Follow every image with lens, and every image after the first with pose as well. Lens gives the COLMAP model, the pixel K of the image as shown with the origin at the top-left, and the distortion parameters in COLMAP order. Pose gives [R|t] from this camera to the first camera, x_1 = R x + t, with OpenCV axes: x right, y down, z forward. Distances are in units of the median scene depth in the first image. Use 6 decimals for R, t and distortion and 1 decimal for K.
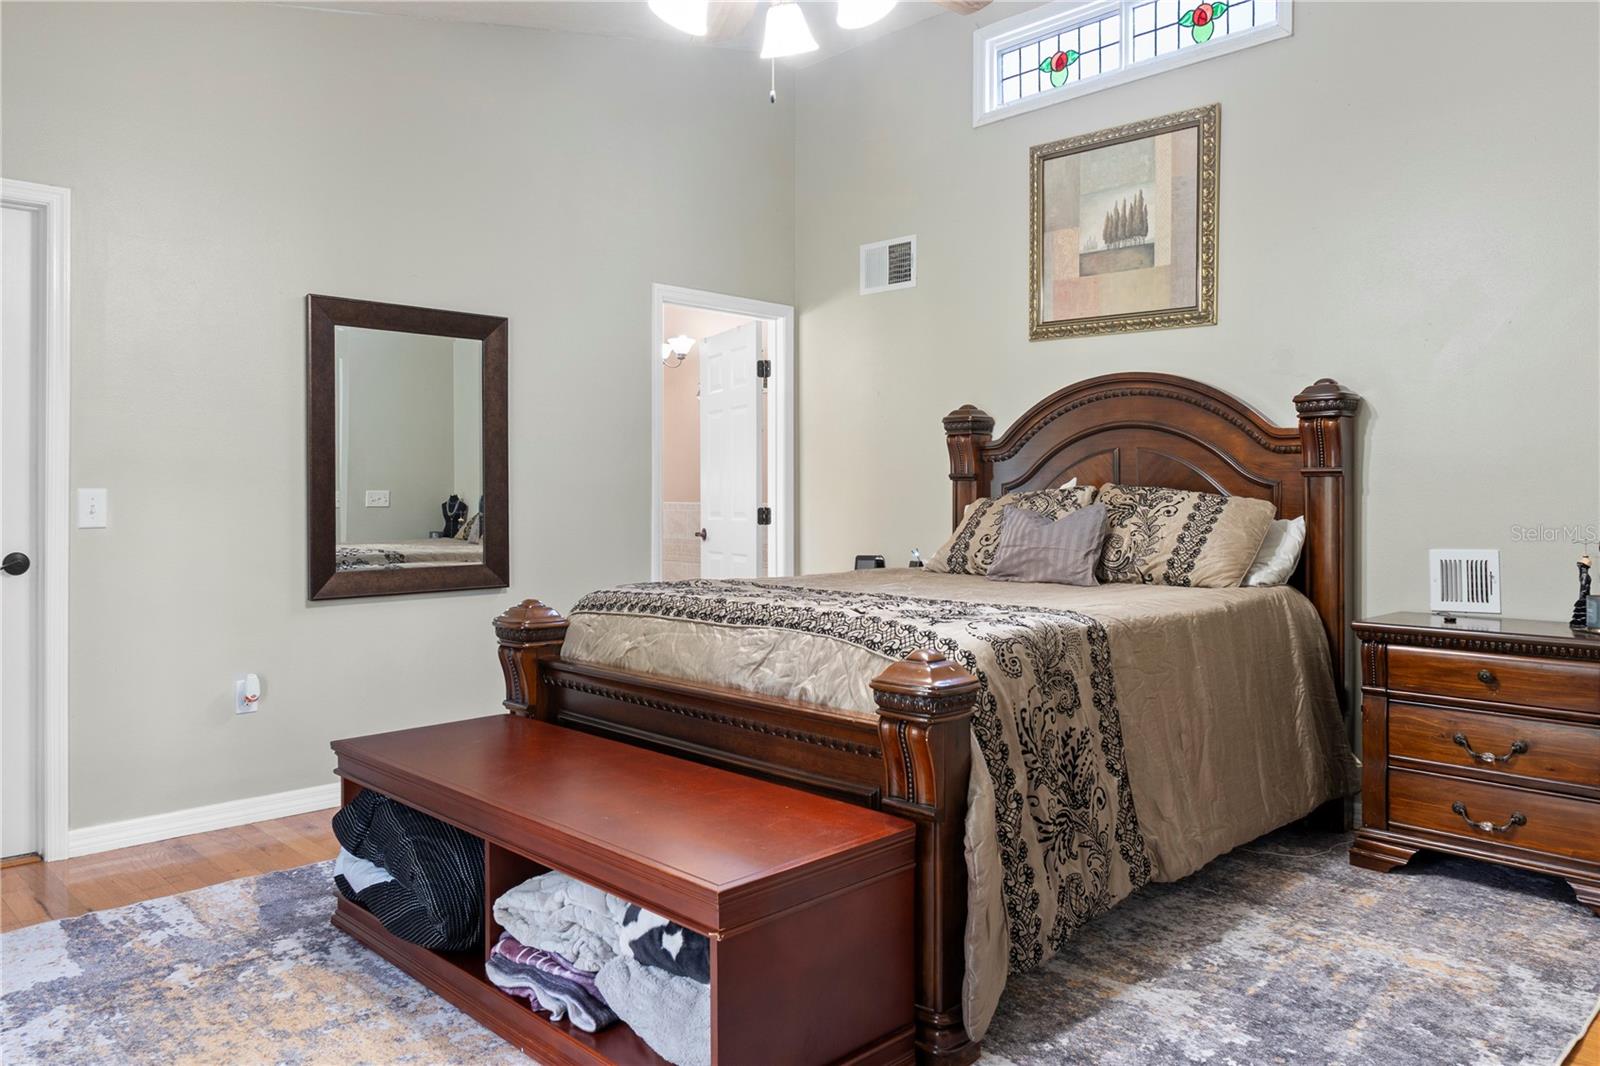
lens RADIAL K [[1132.2, 0, 800.0], [0, 1132.2, 533.0], [0, 0, 1]] dist [0.002089, 0.000032]
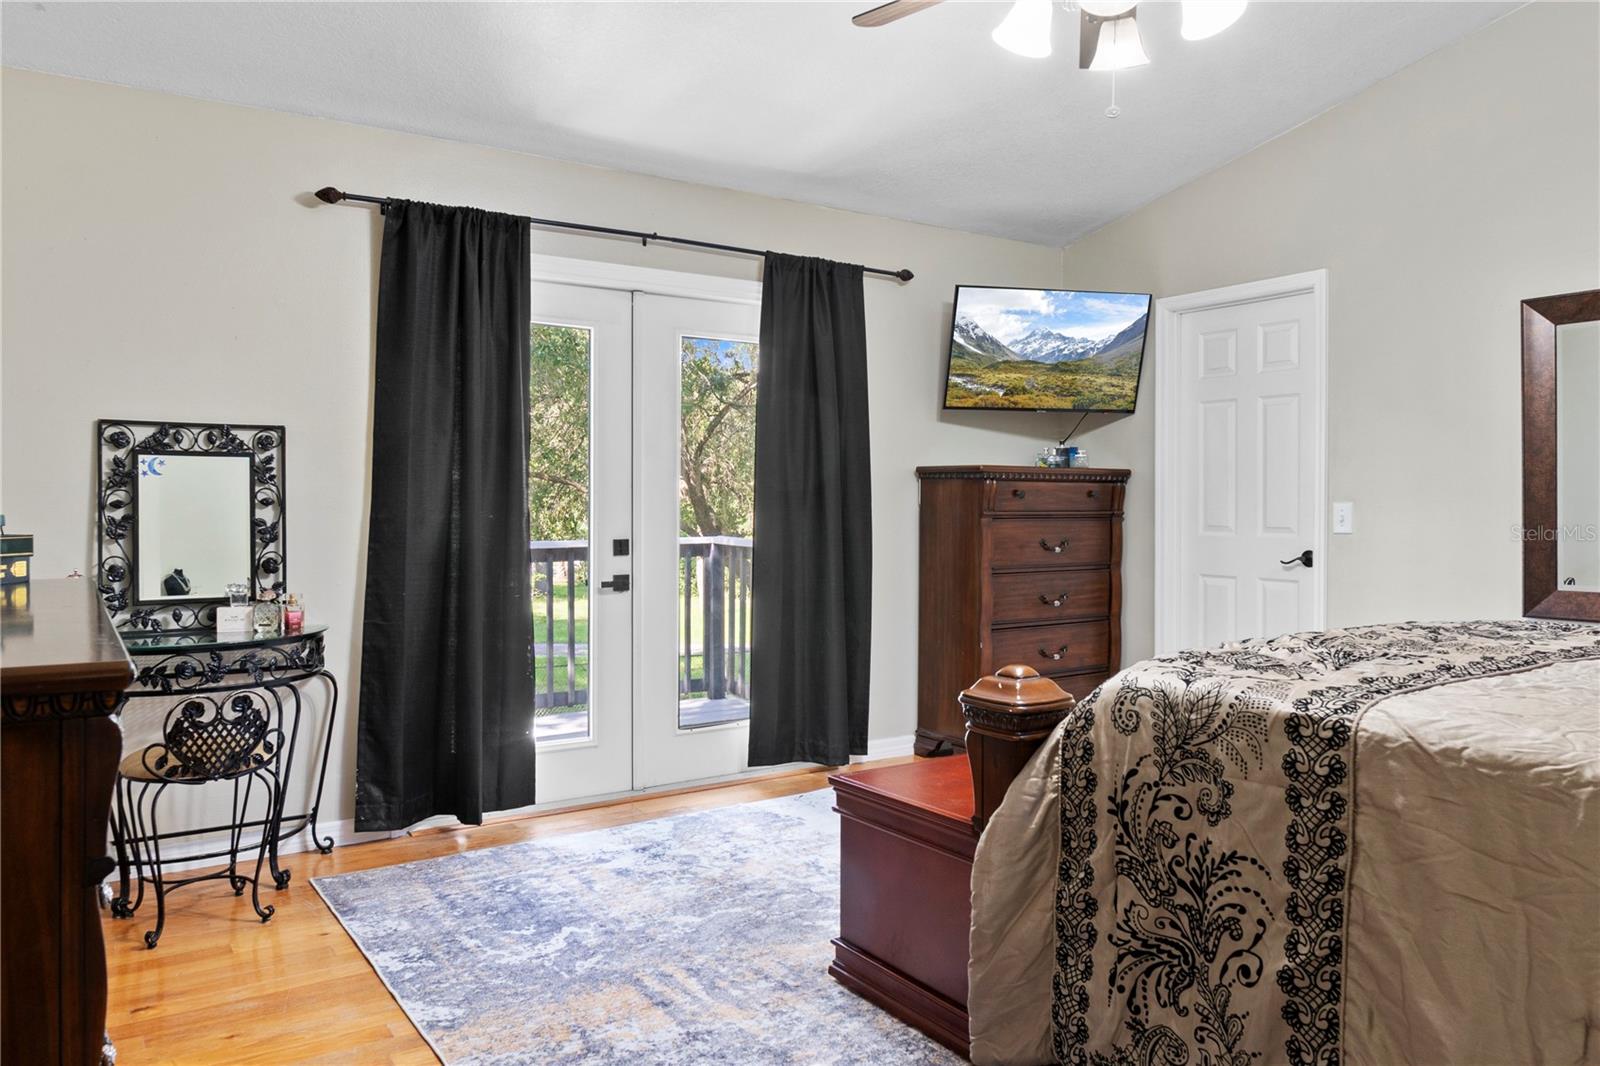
lens RADIAL K [[1132.2, 0, 800.0], [0, 1132.2, 533.0], [0, 0, 1]] dist [0.002089, 0.000032]
pose [[-0.194269, 0.024113, -0.980652, 0.934649], [-0.034941, 0.998893, 0.031483, -0.030551], [0.980326, 0.040381, -0.193212, 0.840868]]
